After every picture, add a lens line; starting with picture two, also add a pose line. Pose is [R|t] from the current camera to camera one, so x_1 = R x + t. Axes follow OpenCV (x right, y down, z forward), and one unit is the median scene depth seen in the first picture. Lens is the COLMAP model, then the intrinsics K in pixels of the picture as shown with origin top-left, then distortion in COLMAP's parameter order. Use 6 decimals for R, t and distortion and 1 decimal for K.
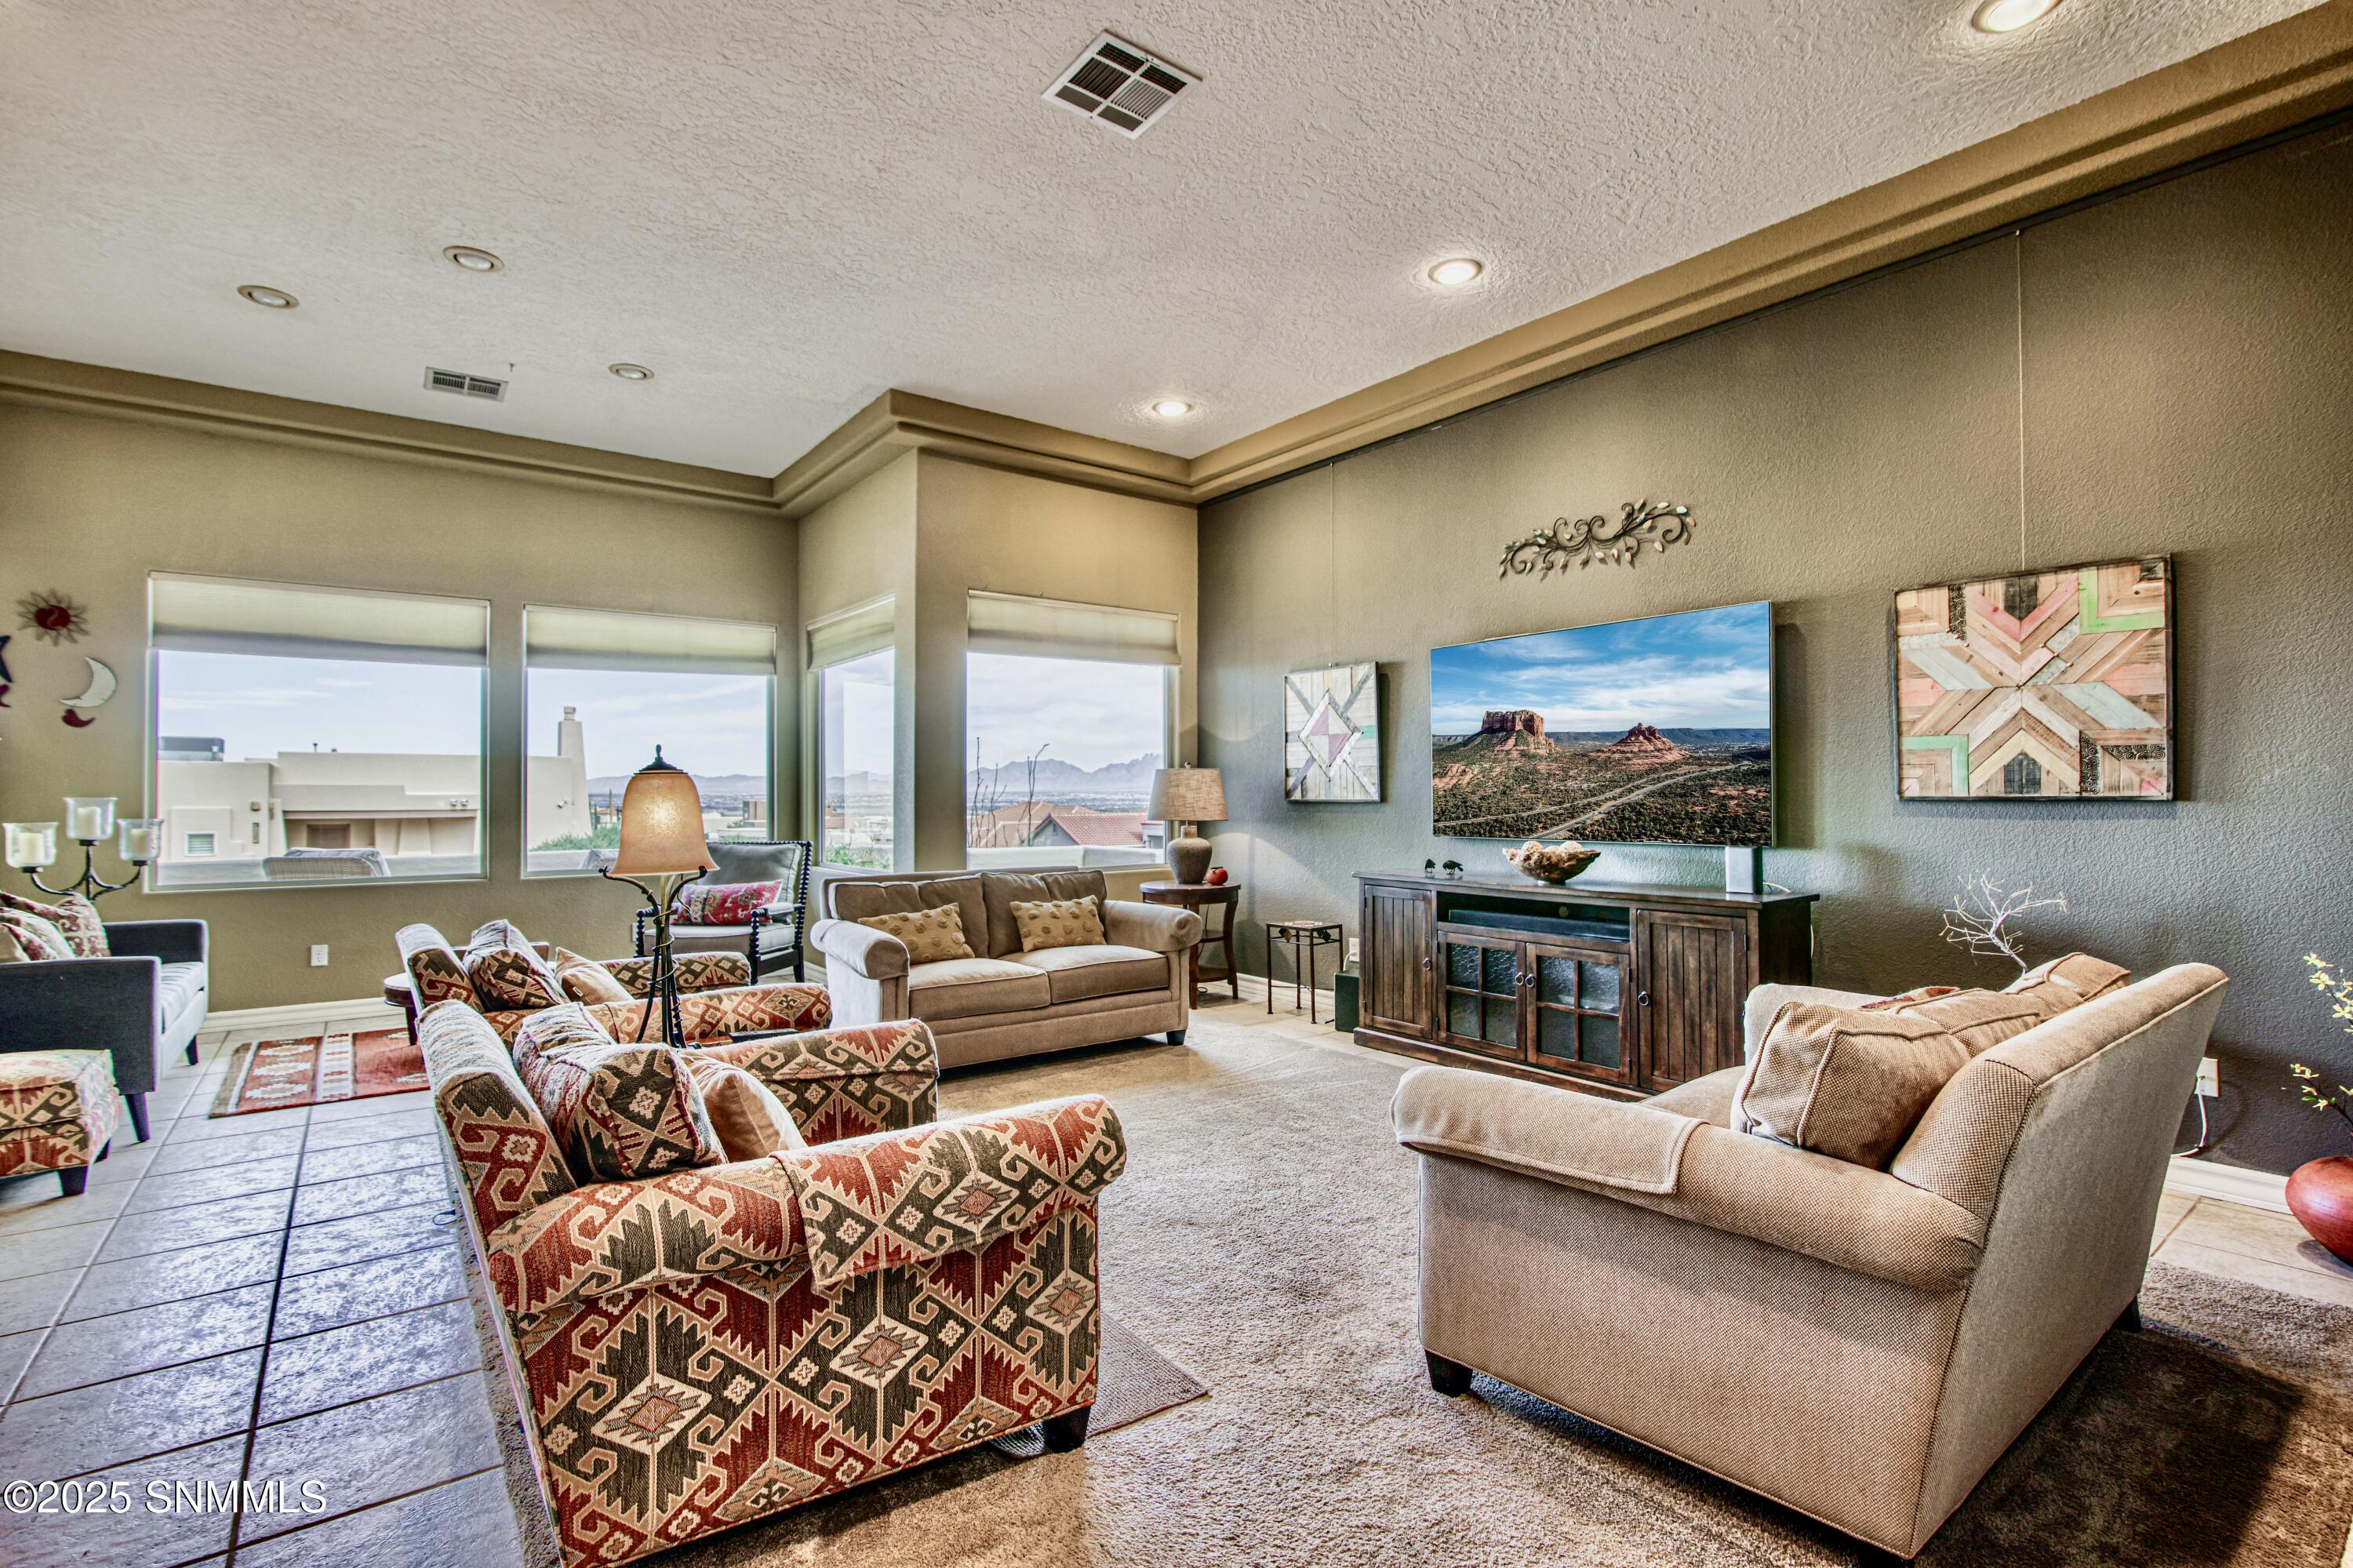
lens RADIAL K [[1086.1, 0, 1174.5], [0, 1086.1, 784.4], [0, 0, 1]] dist [-0.020996, 0.001917]
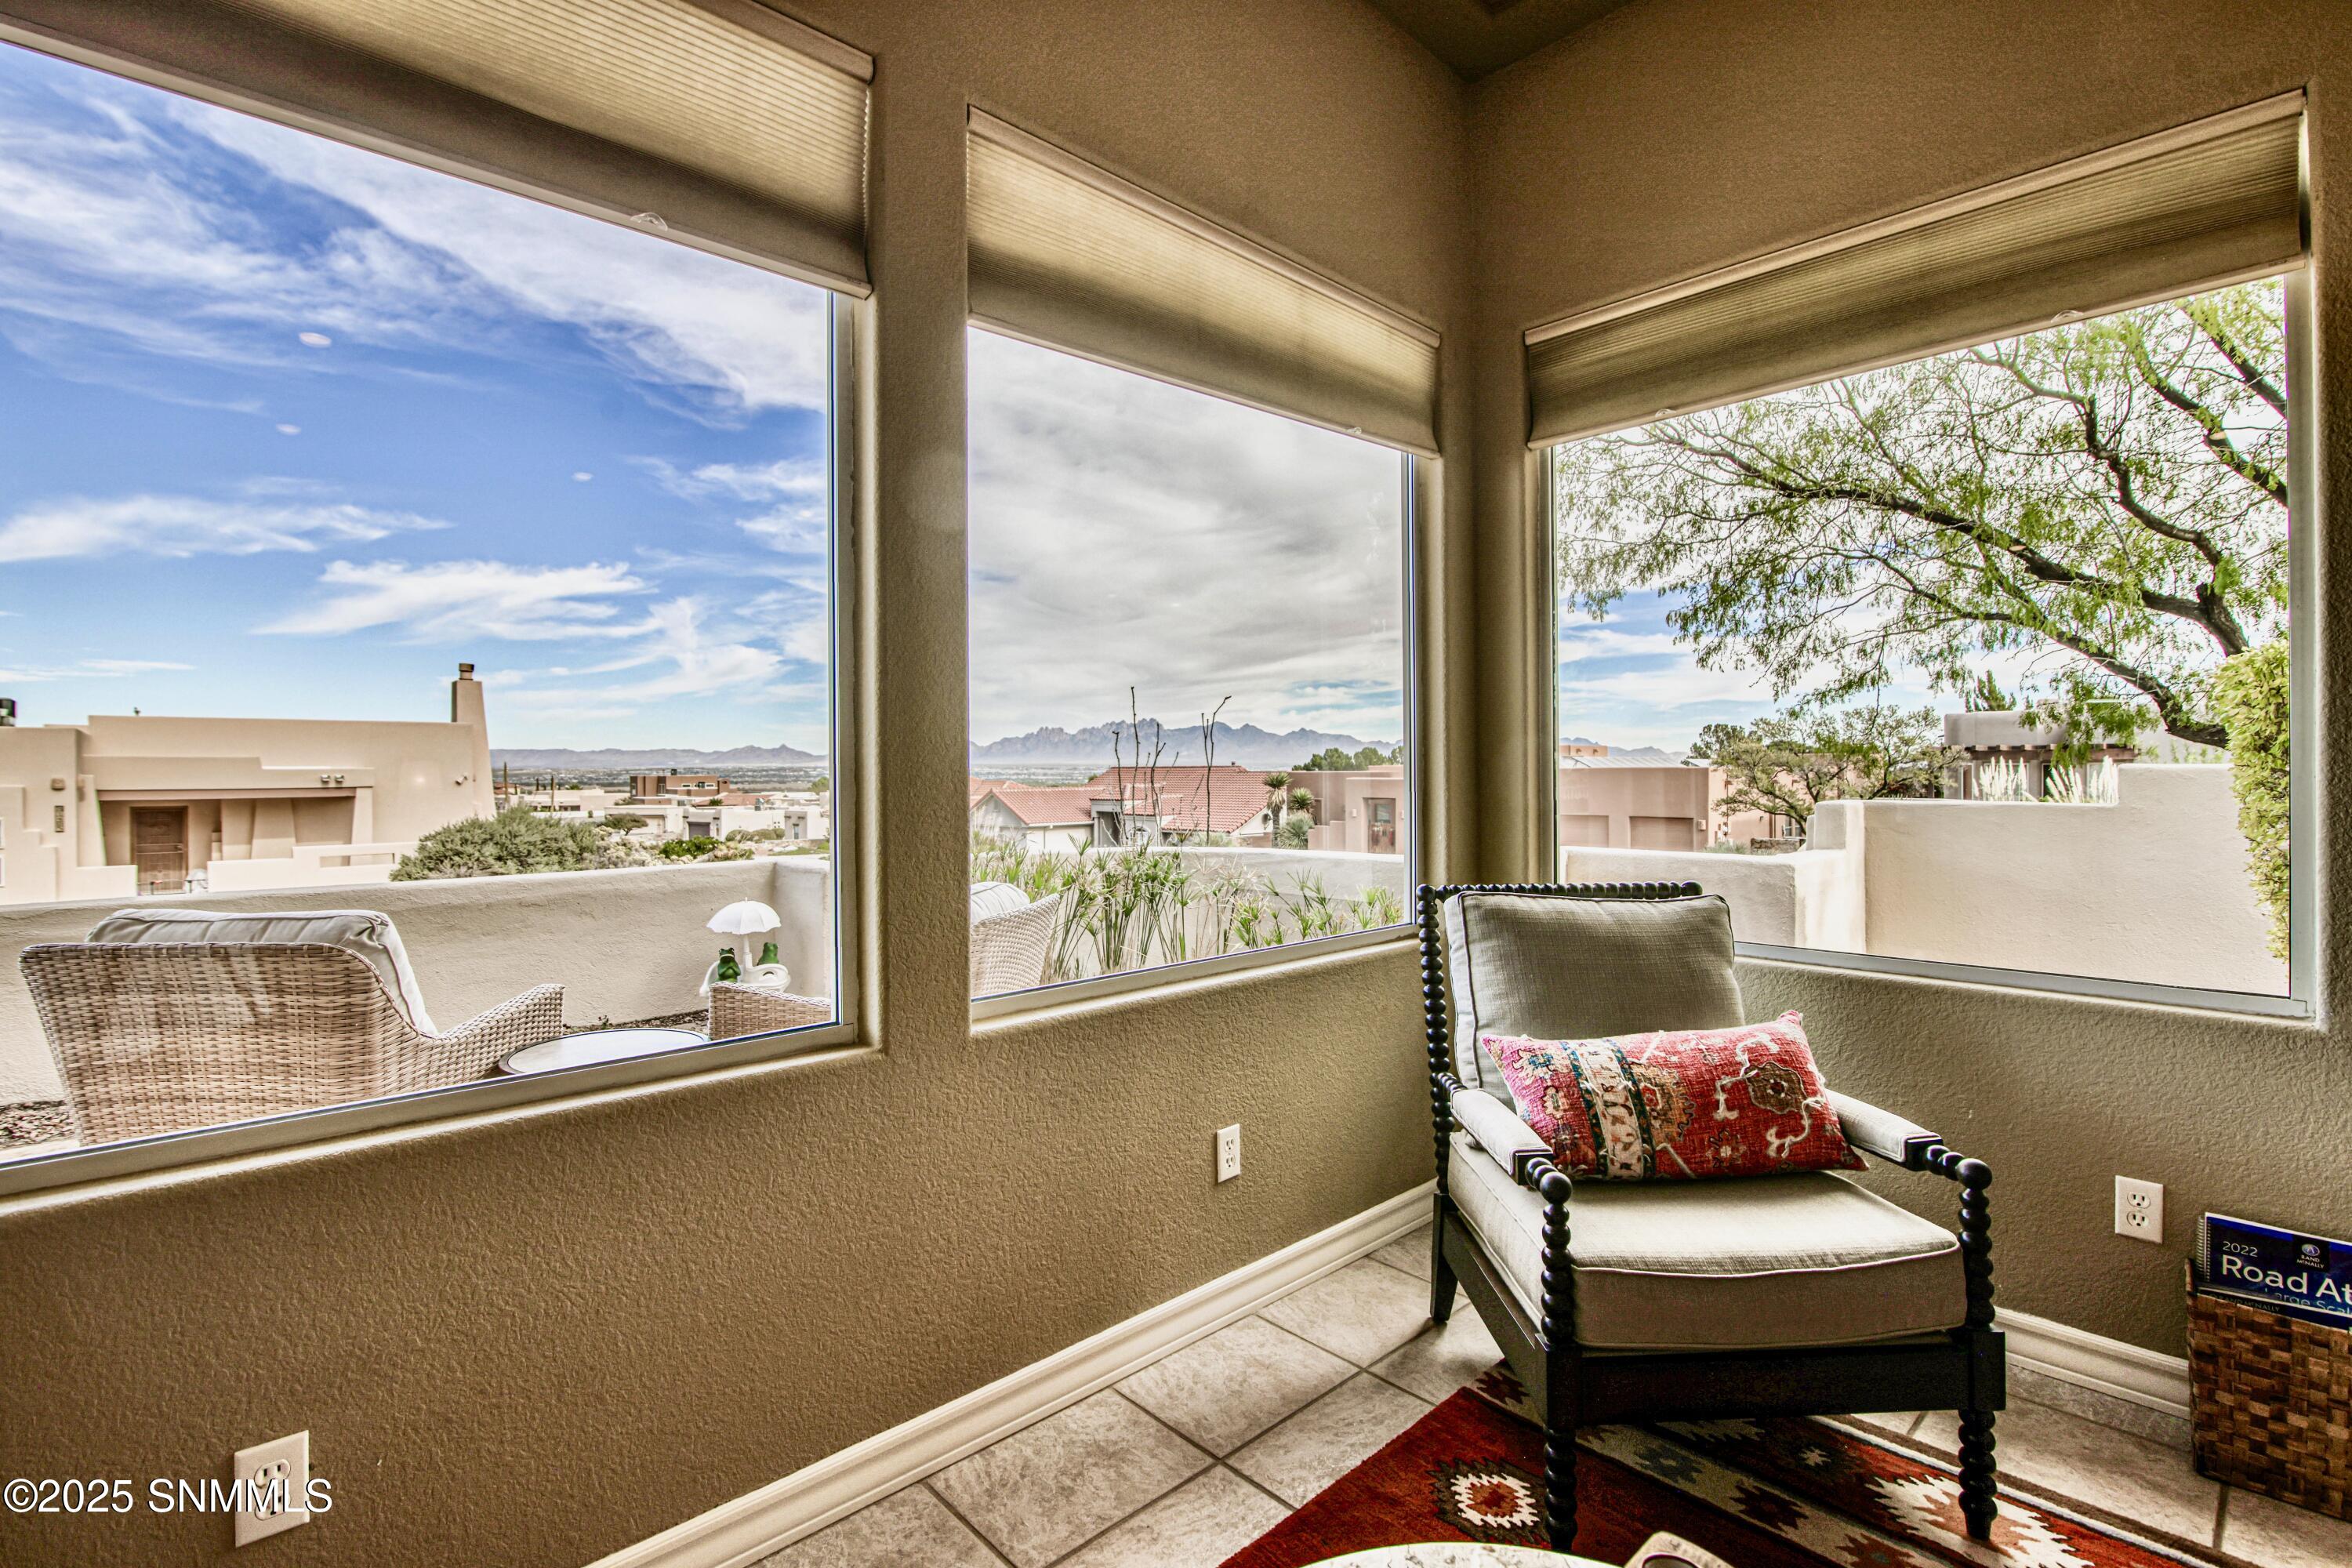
lens RADIAL K [[1085.6, 0, 1183.2], [0, 1085.6, 780.0], [0, 0, 1]] dist [-0.020996, 0.001917]
pose [[0.994882, -0.002527, 0.101013, -0.700241], [0.000539, 0.999806, 0.019698, 0.014360], [-0.101043, -0.019542, 0.994690, 0.848491]]
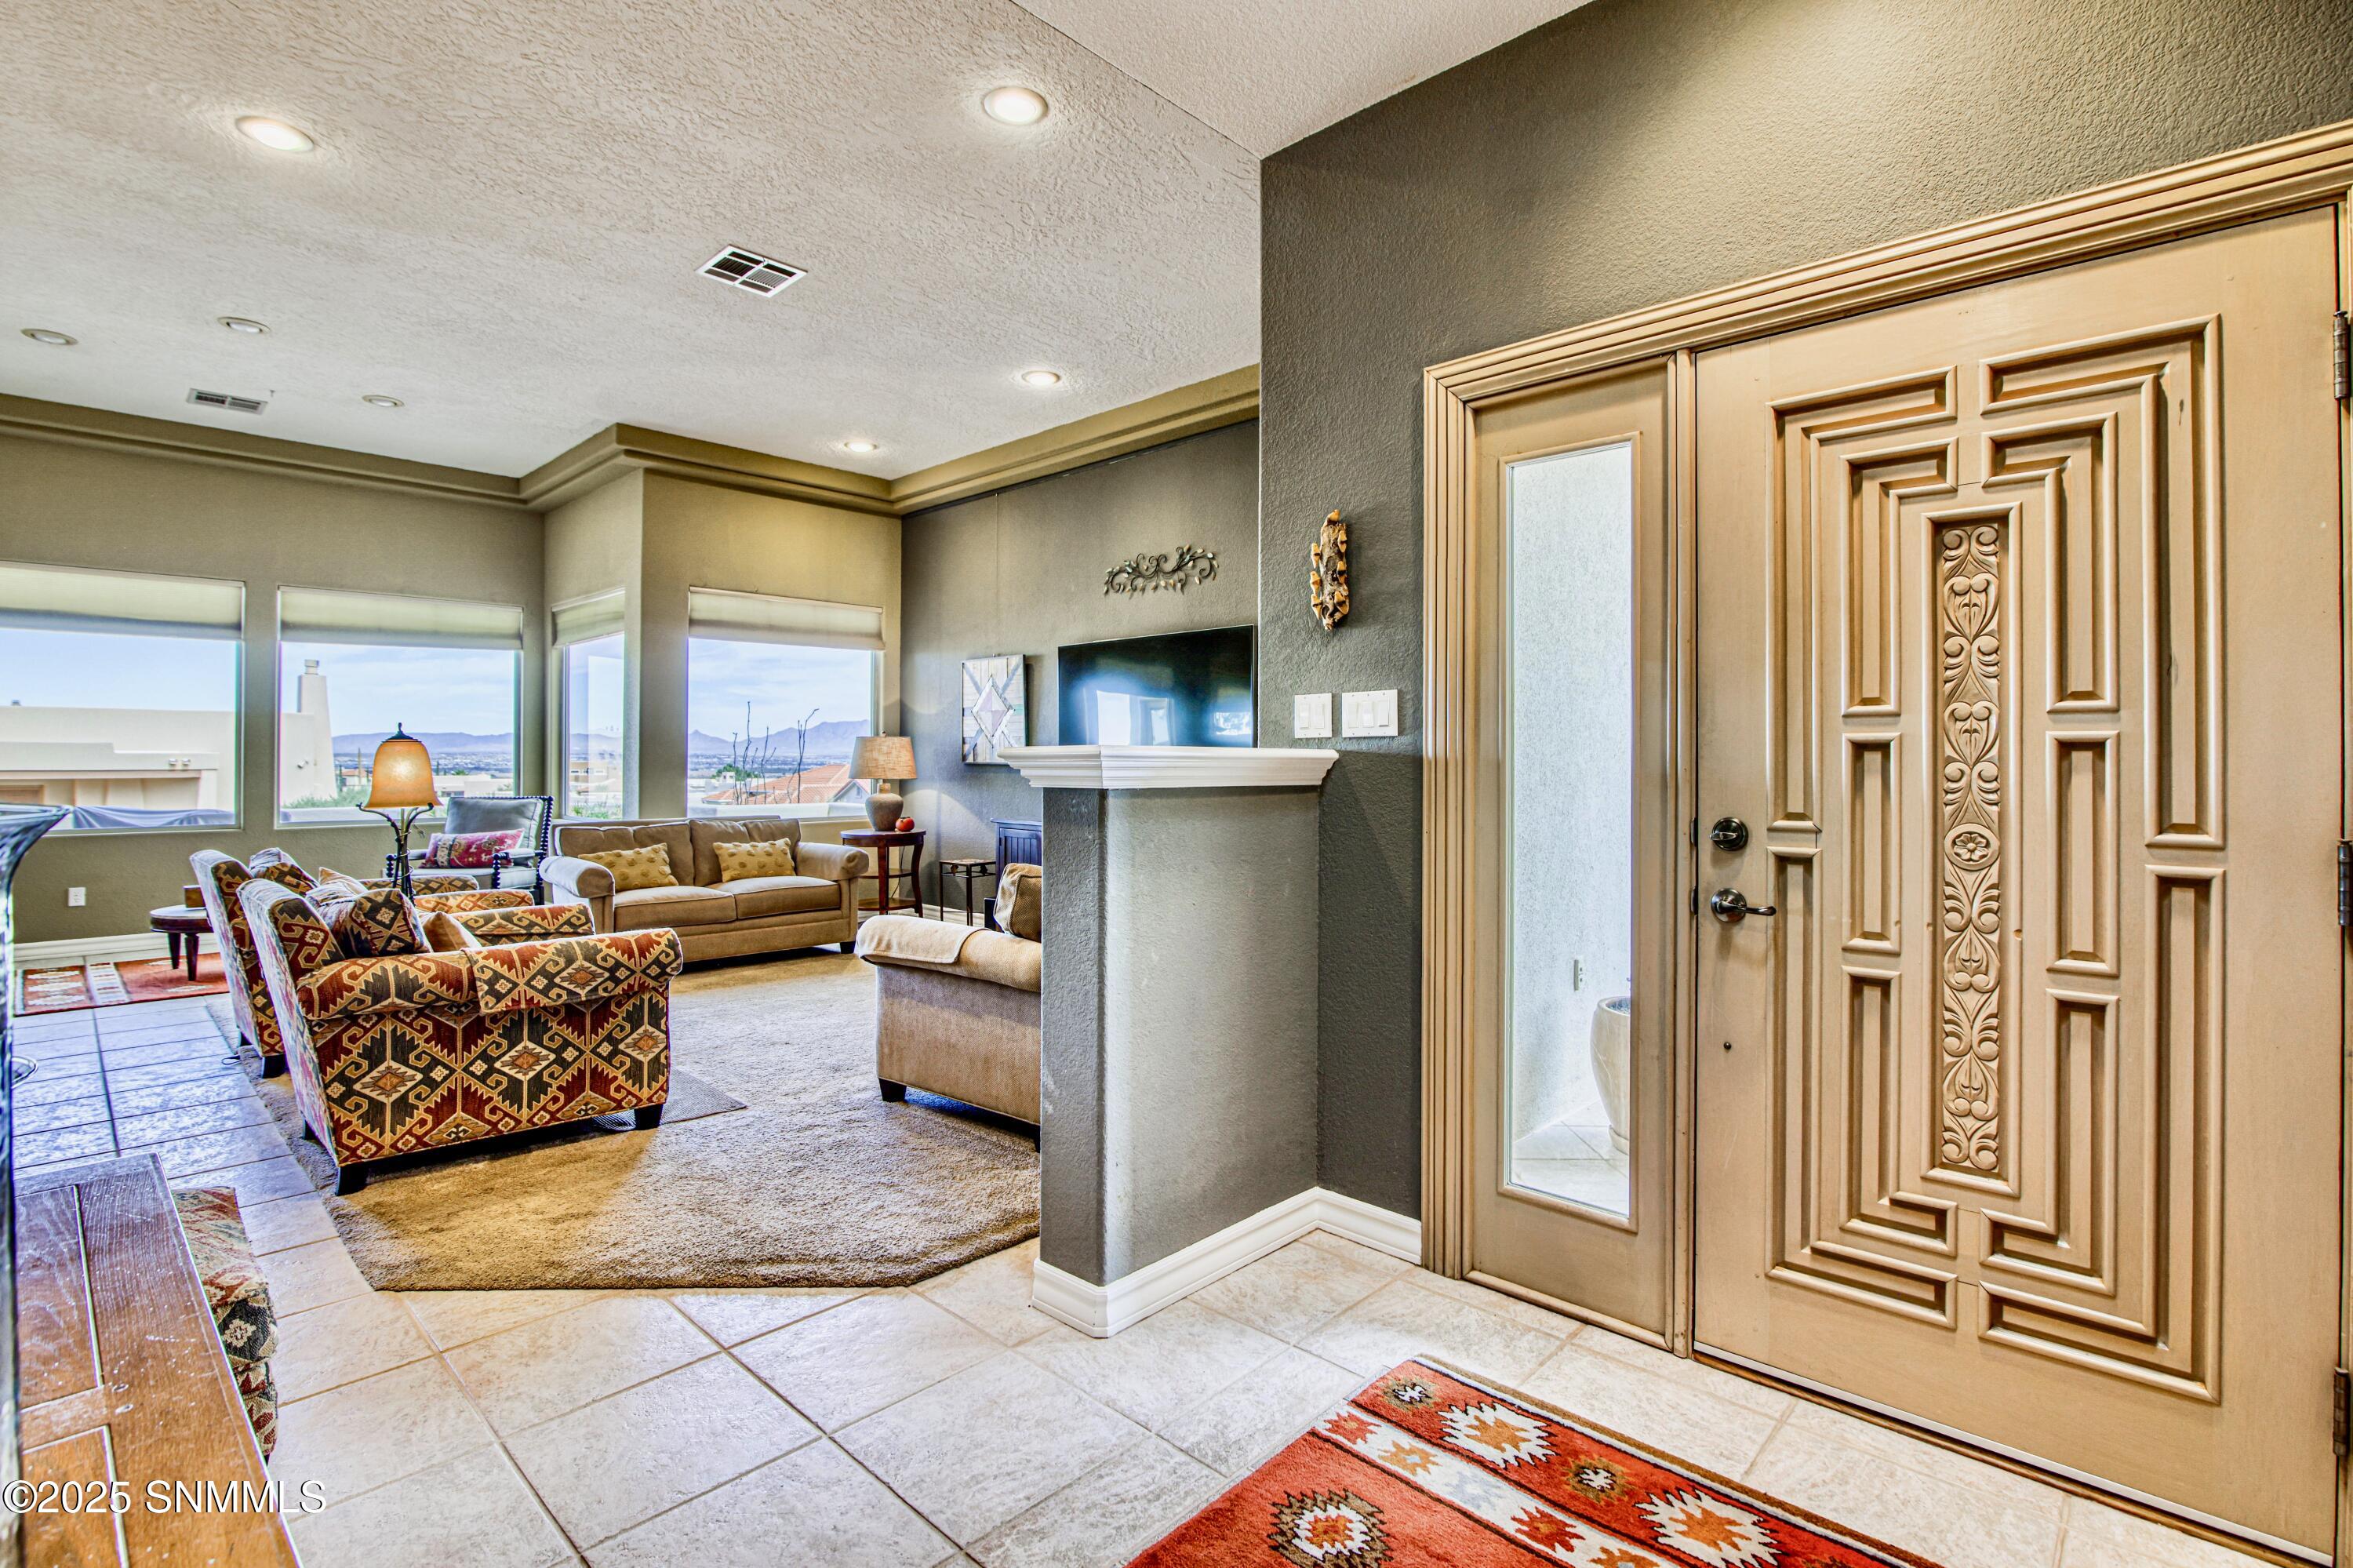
lens RADIAL K [[1086.1, 0, 1171.7], [0, 1086.1, 753.3], [0, 0, 1]] dist [-0.020996, 0.001917]
pose [[0.986100, 0.006368, 0.166034, 0.161248], [-0.007189, 0.999965, 0.004341, -0.004007], [-0.166000, -0.005474, 0.986111, -0.315448]]
